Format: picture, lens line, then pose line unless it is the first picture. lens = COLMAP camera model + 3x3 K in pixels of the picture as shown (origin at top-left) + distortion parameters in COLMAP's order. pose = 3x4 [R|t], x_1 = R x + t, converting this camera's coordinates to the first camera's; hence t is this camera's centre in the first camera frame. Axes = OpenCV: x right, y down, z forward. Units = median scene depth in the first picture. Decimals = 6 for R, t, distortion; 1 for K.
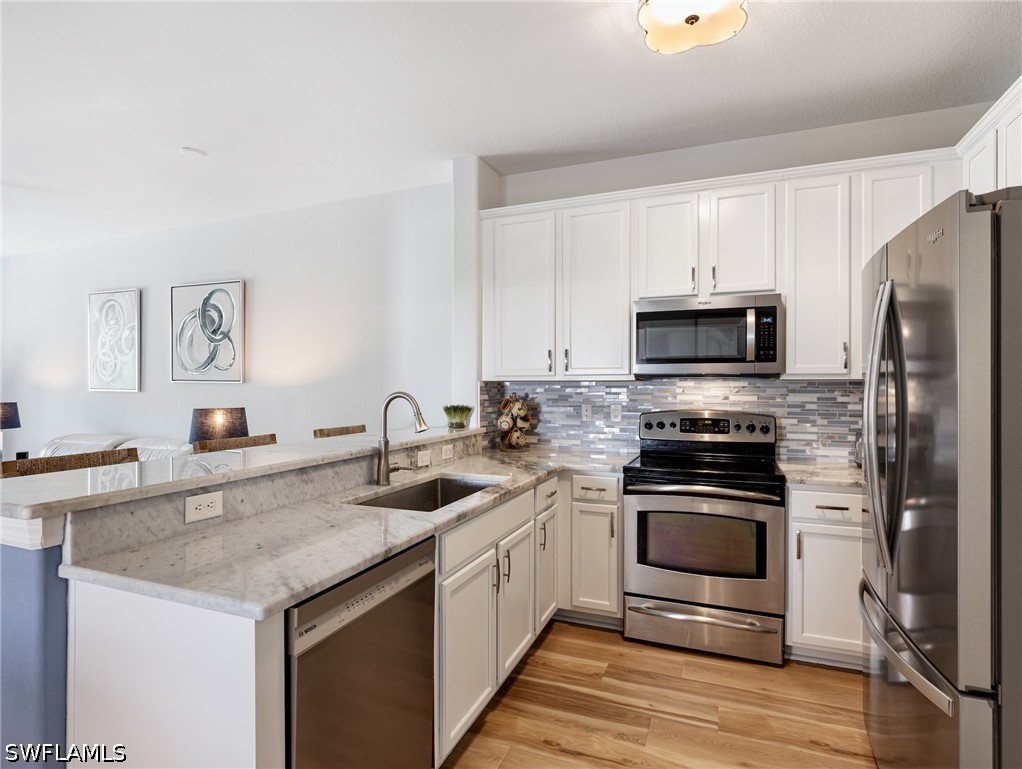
lens RADIAL K [[532.8, 0, 516.2], [0, 532.8, 386.3], [0, 0, 1]] dist [-0.001368, -0.001045]
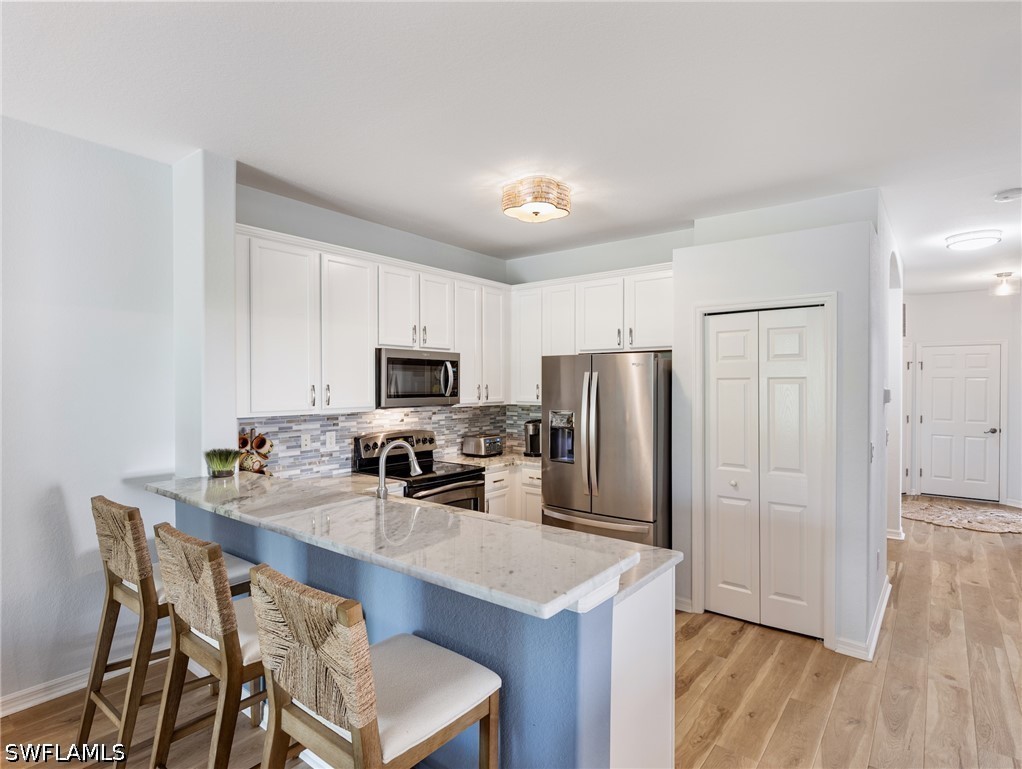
lens RADIAL K [[543.9, 0, 516.8], [0, 543.9, 382.3], [0, 0, 1]] dist [0.001976, -0.000508]
pose [[0.279704, 0.000051, 0.960086, -0.905273], [-0.001607, 0.999999, 0.000415, -0.080524], [-0.960085, -0.001659, 0.279704, 0.350562]]
